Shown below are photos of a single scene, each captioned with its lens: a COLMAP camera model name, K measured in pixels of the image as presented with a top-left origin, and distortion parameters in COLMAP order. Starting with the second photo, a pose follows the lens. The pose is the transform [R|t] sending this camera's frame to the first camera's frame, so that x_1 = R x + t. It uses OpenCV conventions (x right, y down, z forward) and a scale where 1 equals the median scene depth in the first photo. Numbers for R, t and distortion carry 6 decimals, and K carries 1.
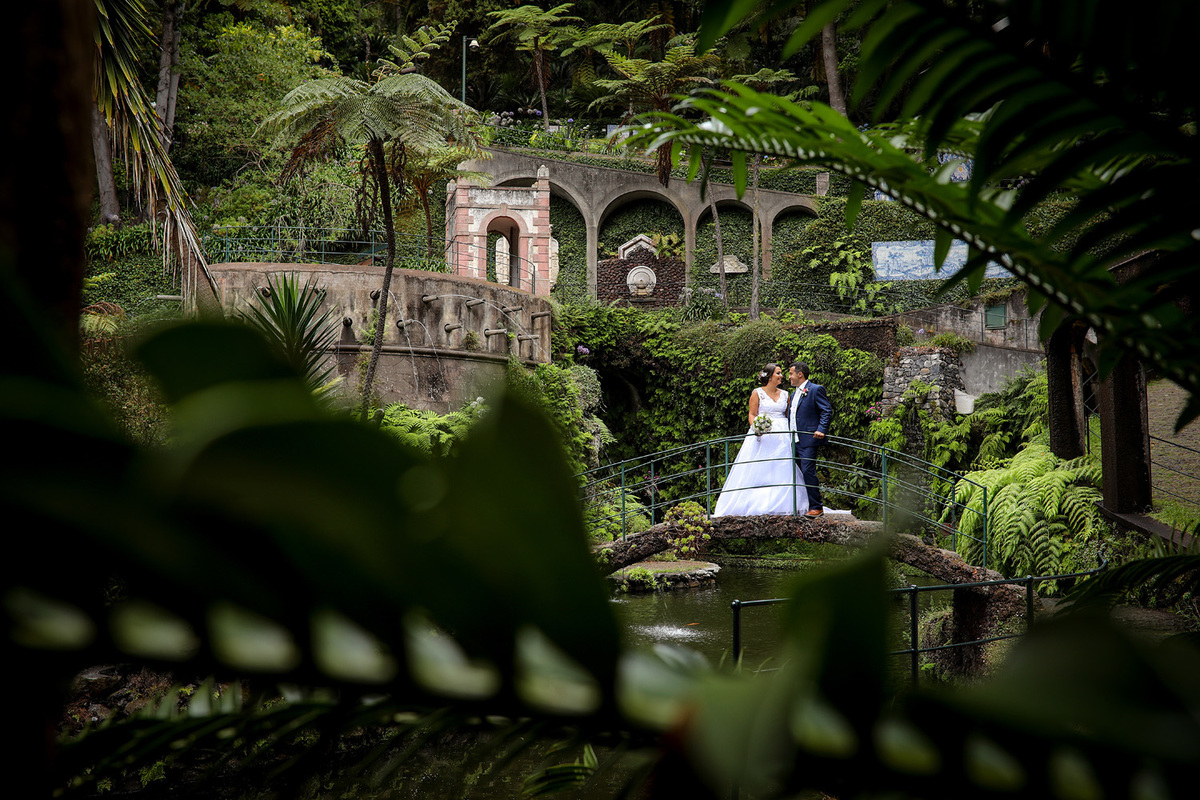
lens RADIAL K [[1160.9, 0, 602.9], [0, 1160.9, 402.8], [0, 0, 1]] dist [-0.022162, 0.000000]
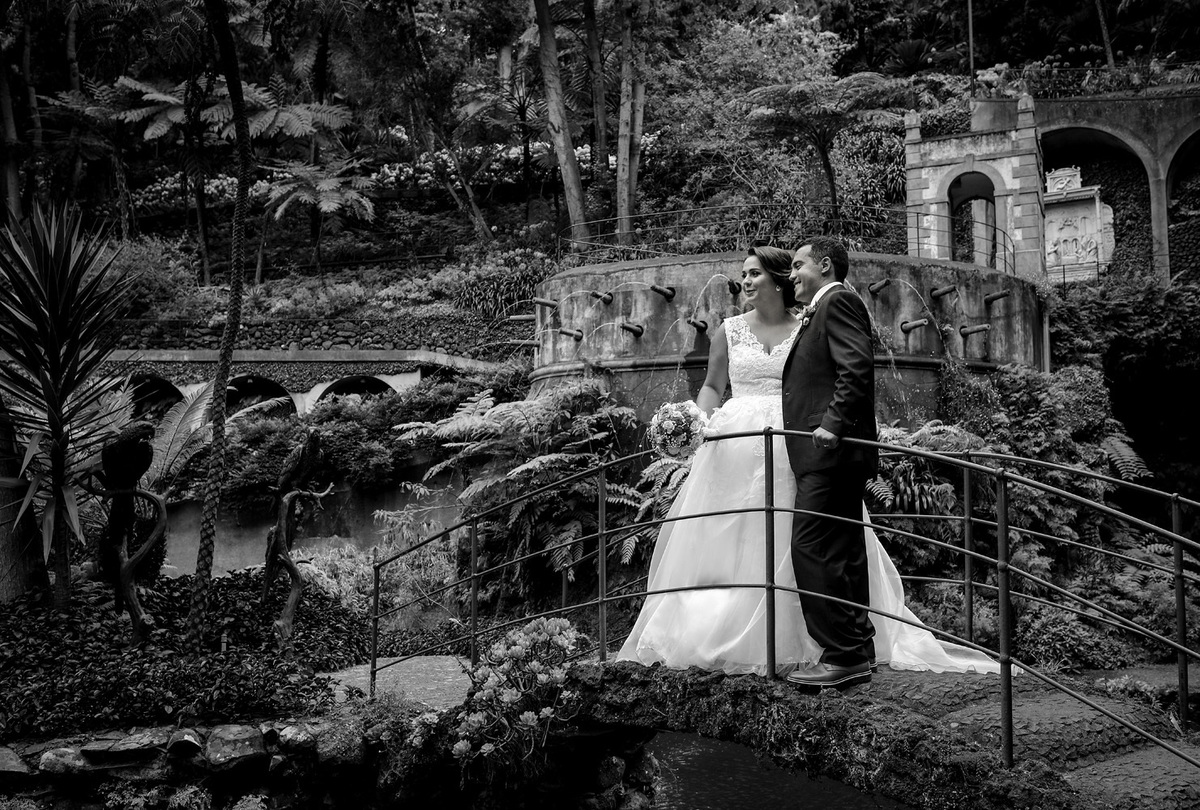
lens RADIAL K [[1160.9, 0, 598.7], [0, 1160.9, 403.0], [0, 0, 1]] dist [-0.022162, 0.000000]
pose [[0.825785, -0.052986, -0.561490, 0.137428], [0.032117, 0.998379, -0.046980, 0.013357], [0.563069, 0.020762, 0.826149, 0.295853]]
